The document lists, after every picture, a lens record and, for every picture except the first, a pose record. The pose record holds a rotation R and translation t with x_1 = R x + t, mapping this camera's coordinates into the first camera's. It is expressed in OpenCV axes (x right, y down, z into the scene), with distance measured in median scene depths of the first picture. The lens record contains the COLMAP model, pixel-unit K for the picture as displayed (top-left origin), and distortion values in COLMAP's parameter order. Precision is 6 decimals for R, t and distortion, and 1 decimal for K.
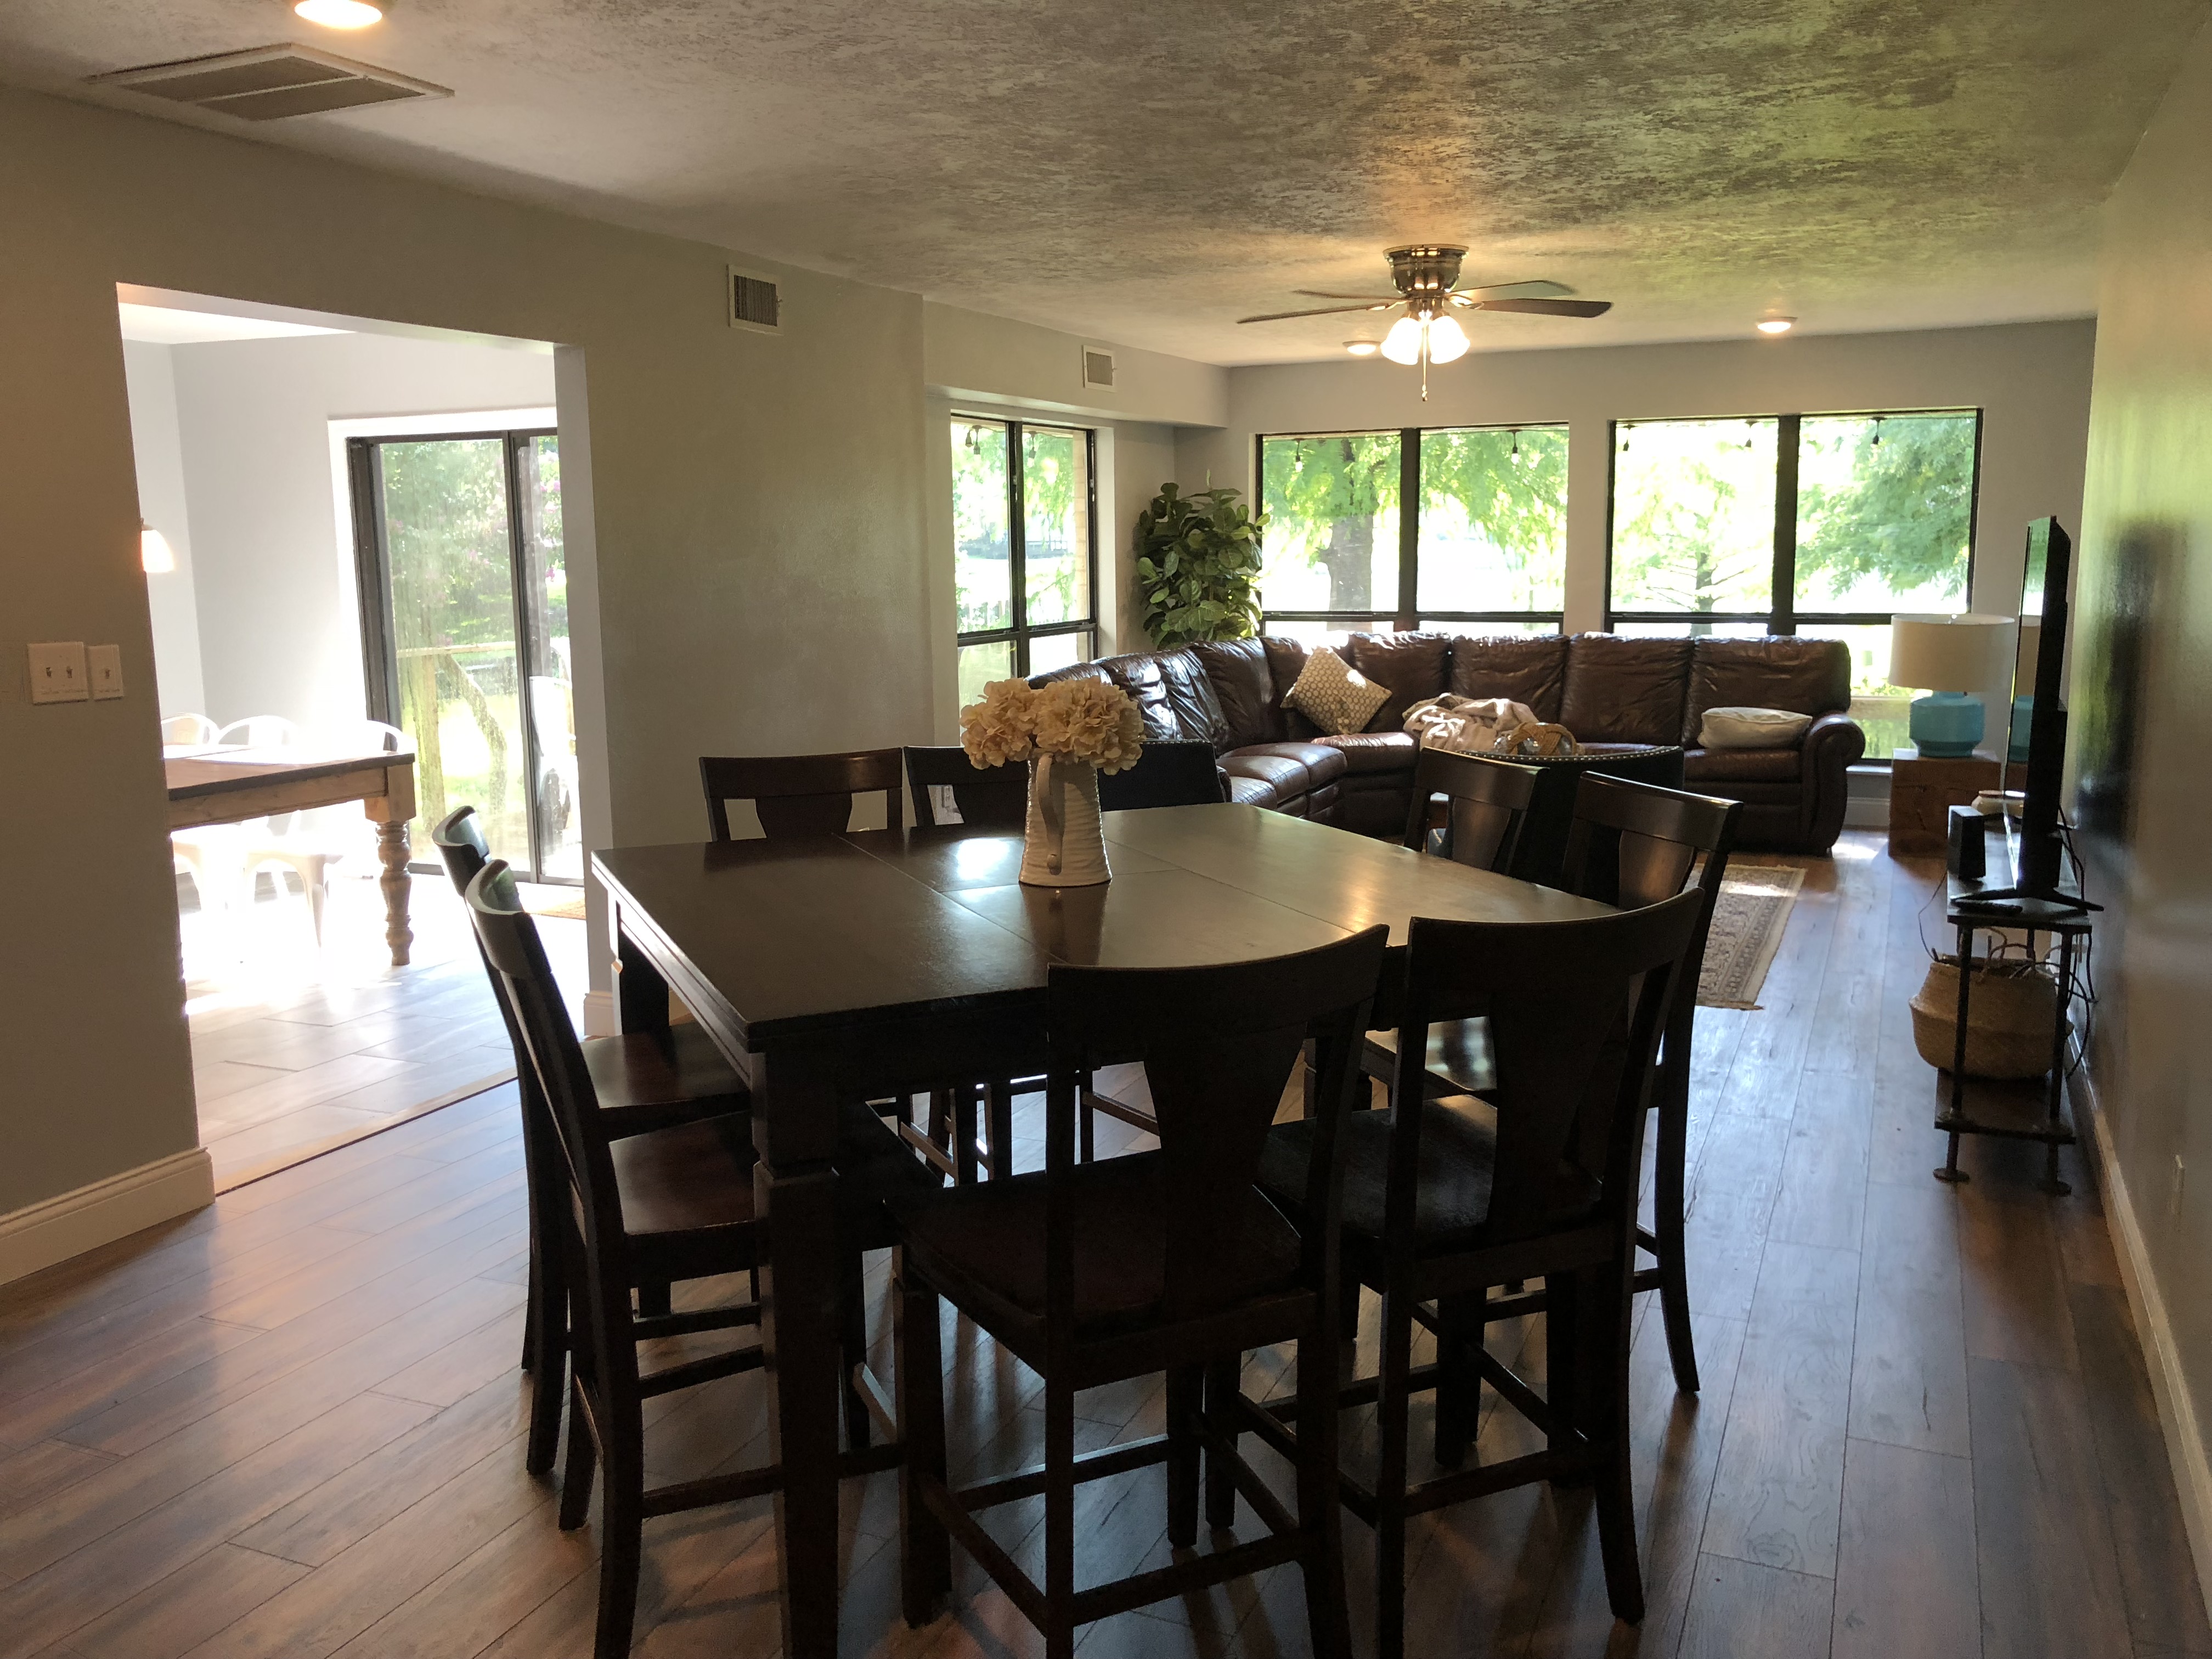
lens RADIAL K [[1813.5, 0, 1146.2], [0, 1813.5, 821.6], [0, 0, 1]] dist [0.046111, -0.026544]
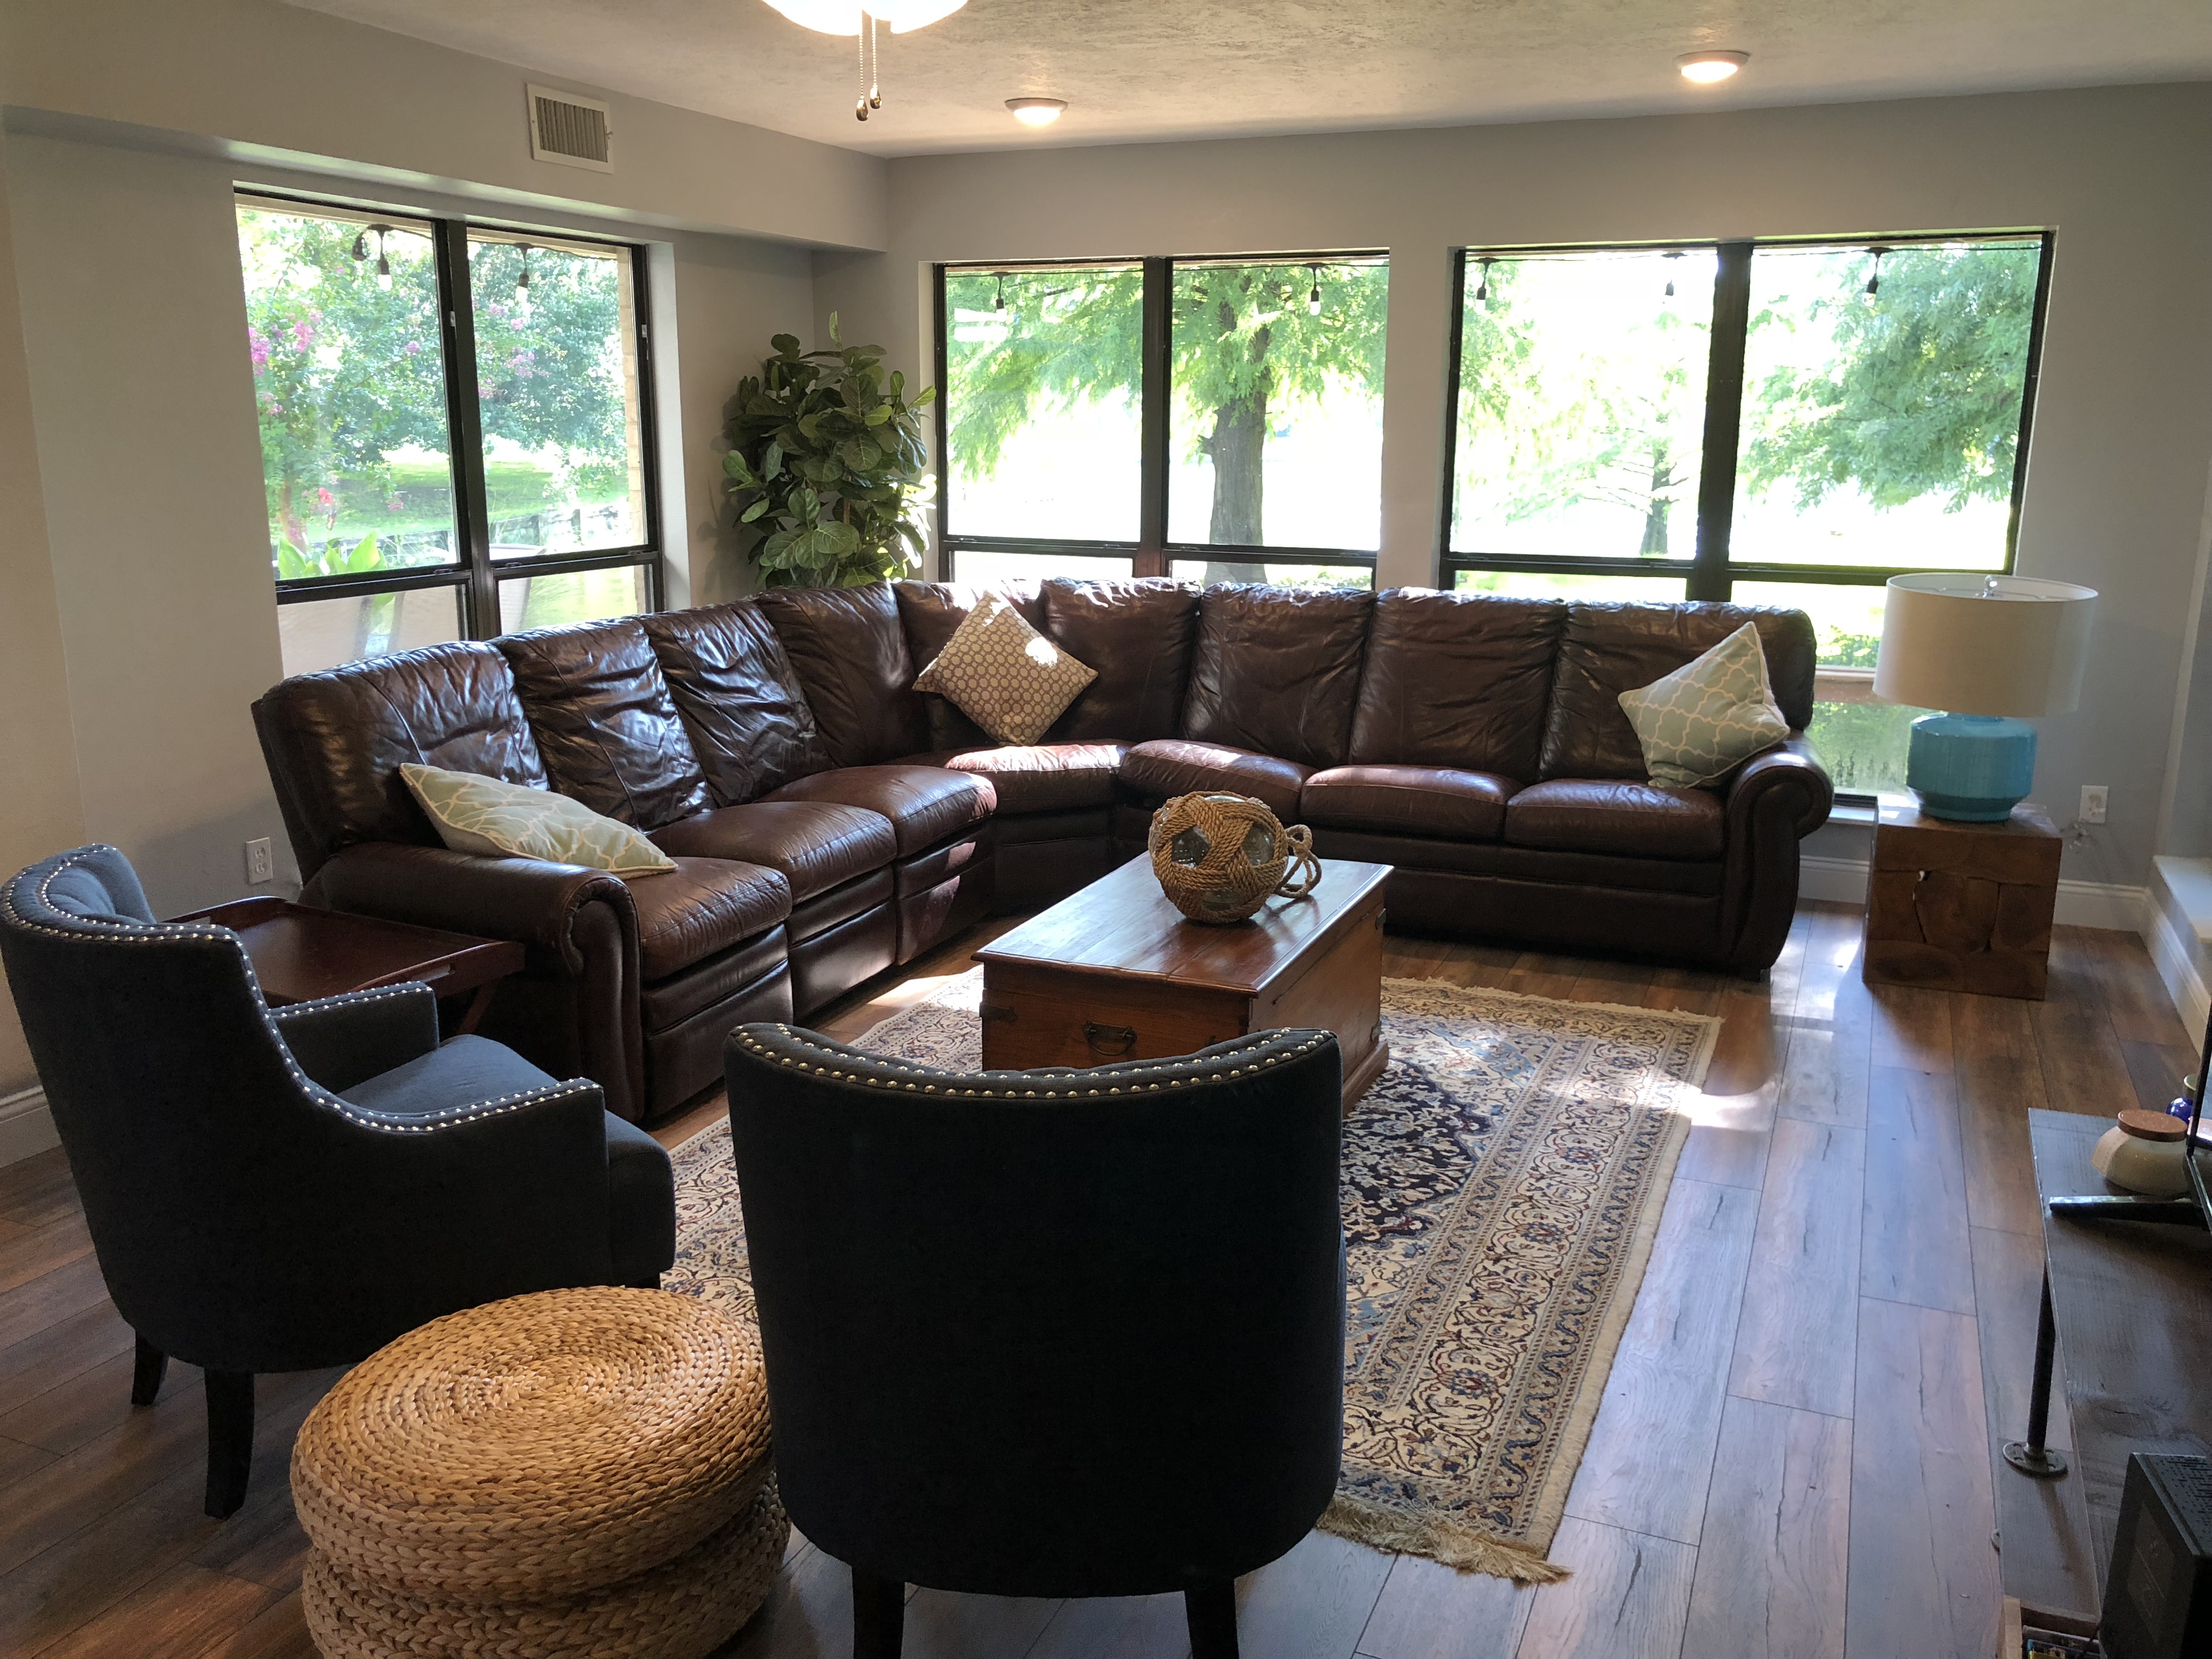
lens RADIAL K [[1813.5, 0, 1118.1], [0, 1813.5, 830.8], [0, 0, 1]] dist [0.046111, -0.026544]
pose [[0.999823, 0.017742, 0.006282, 0.136068], [-0.018127, 0.997548, 0.067594, -0.058378], [-0.005067, -0.067695, 0.997693, 0.351811]]
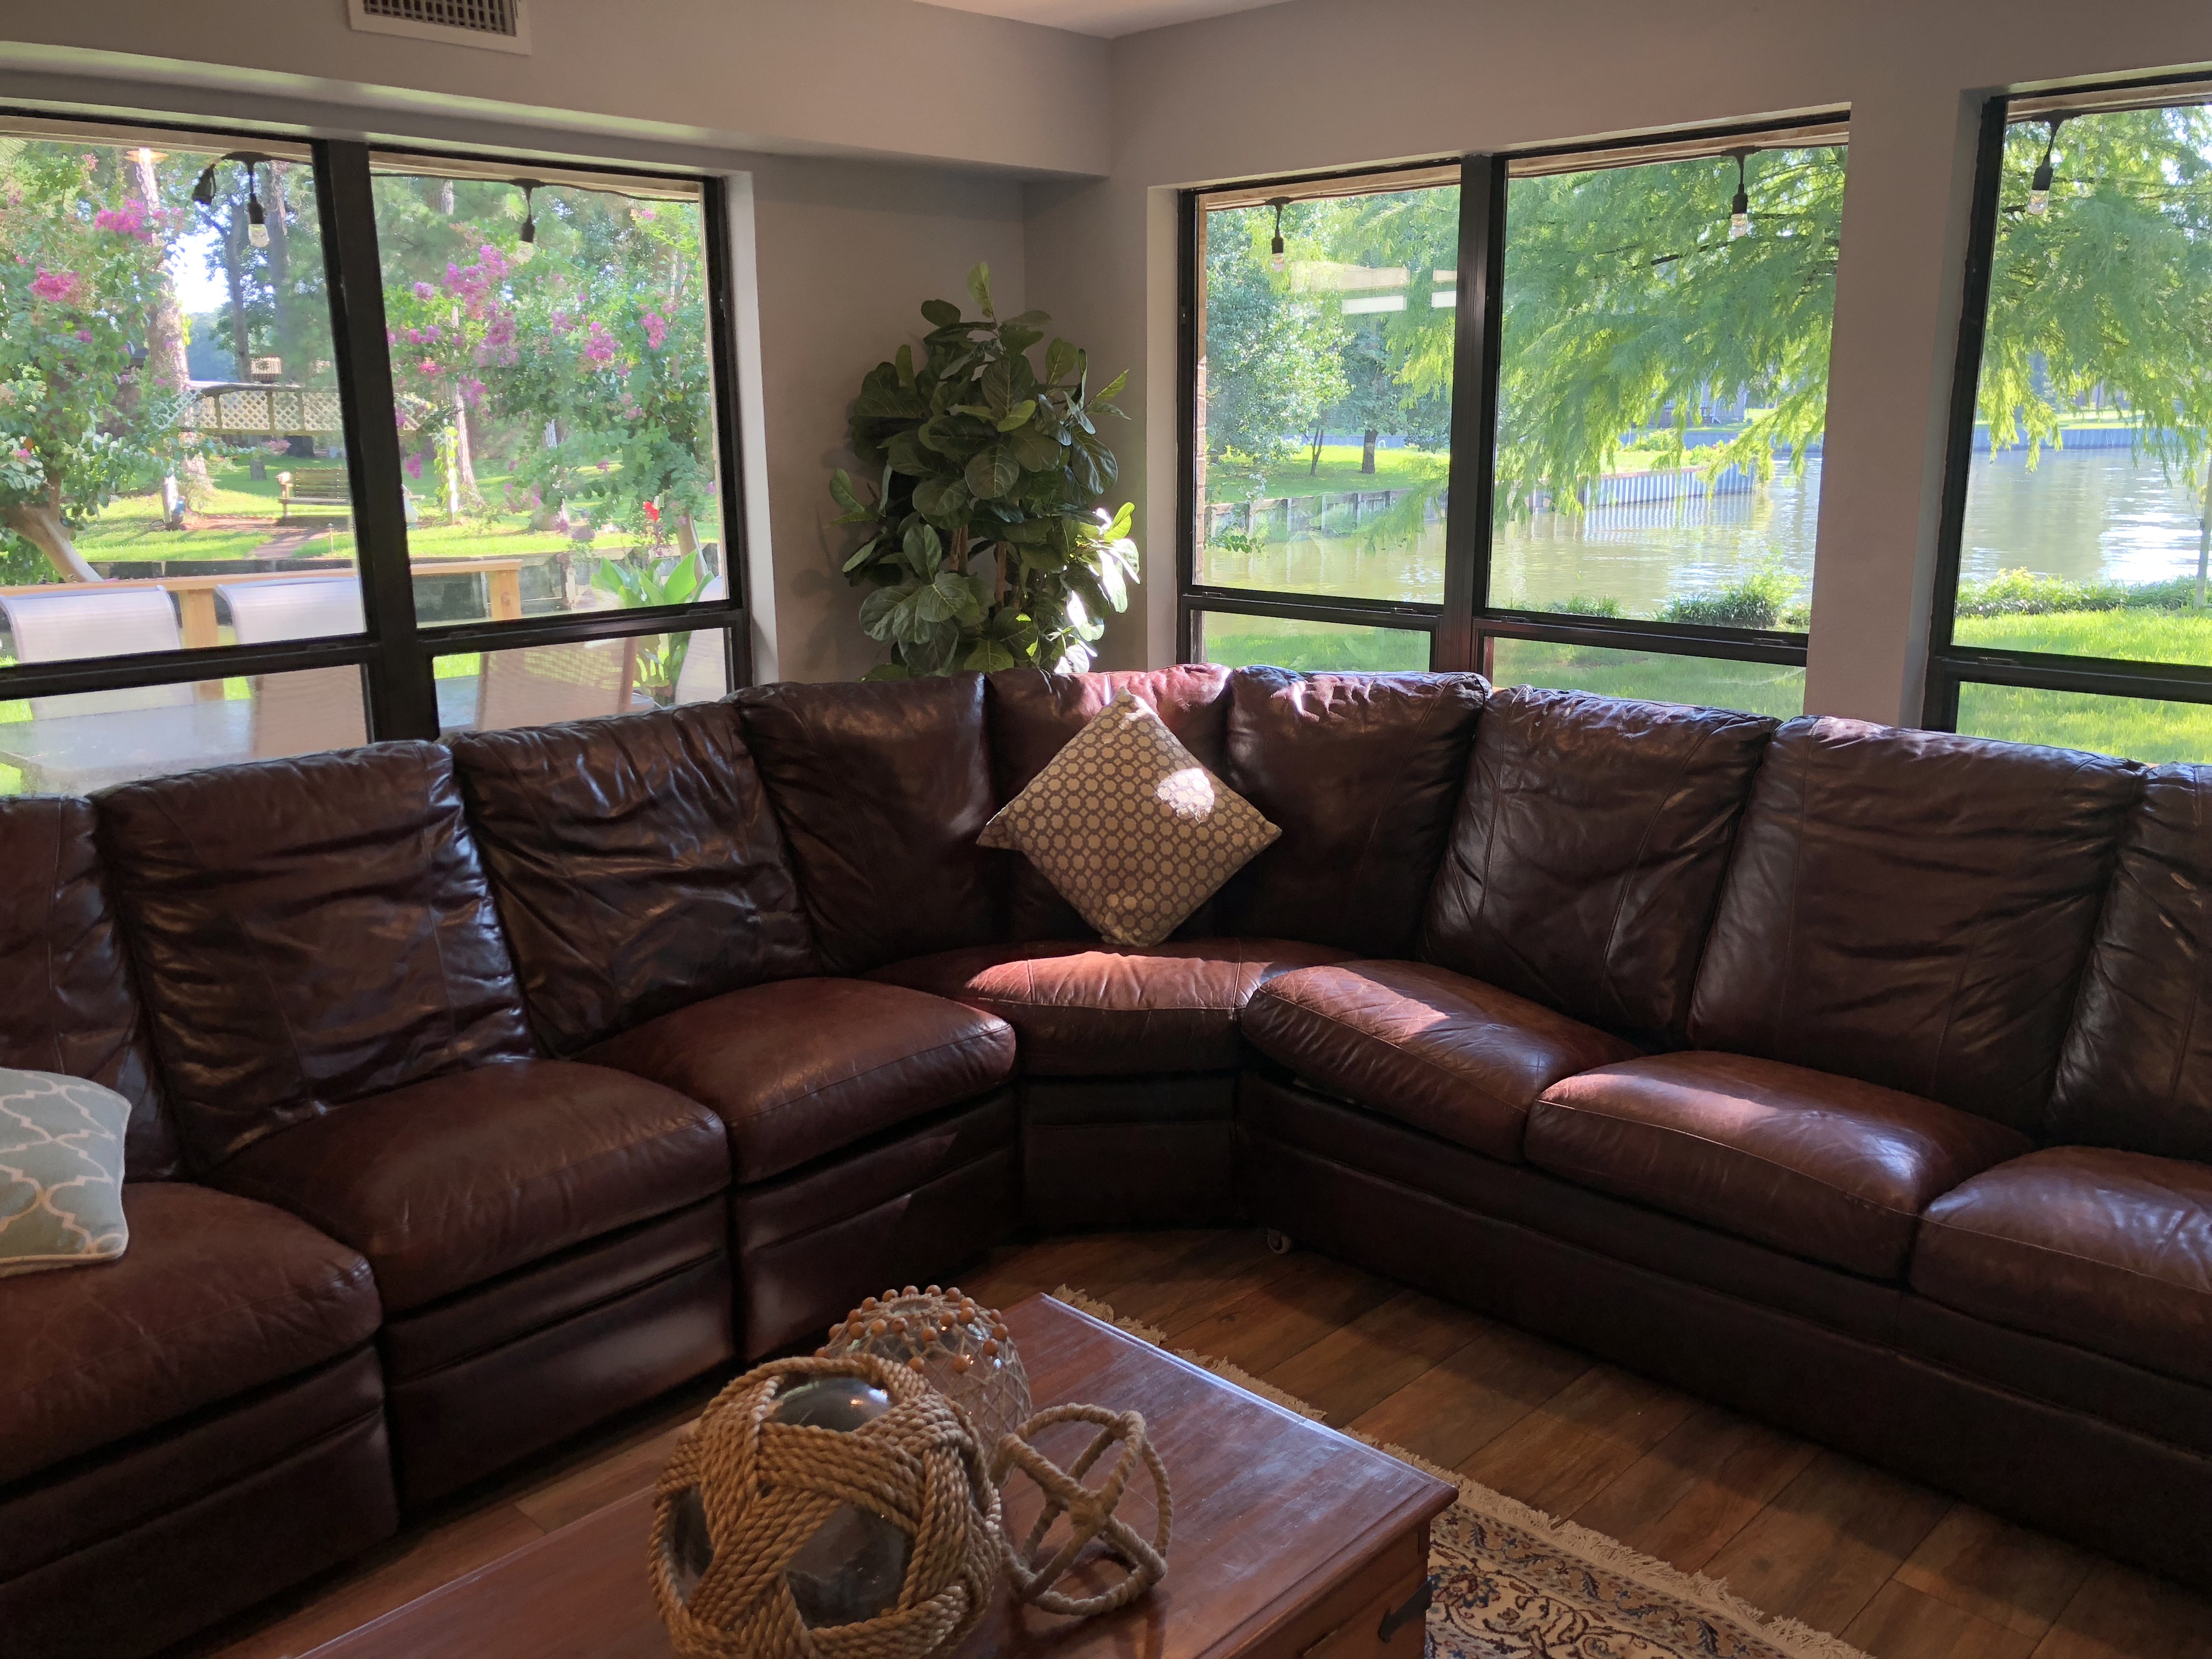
lens RADIAL K [[1813.5, 0, 1107.9], [0, 1813.5, 834.1], [0, 0, 1]] dist [0.046111, -0.026544]
pose [[0.935405, 0.088545, -0.342312, 0.228690], [-0.060969, 0.994027, 0.090517, -0.101696], [0.348282, -0.063799, 0.935216, 0.603131]]
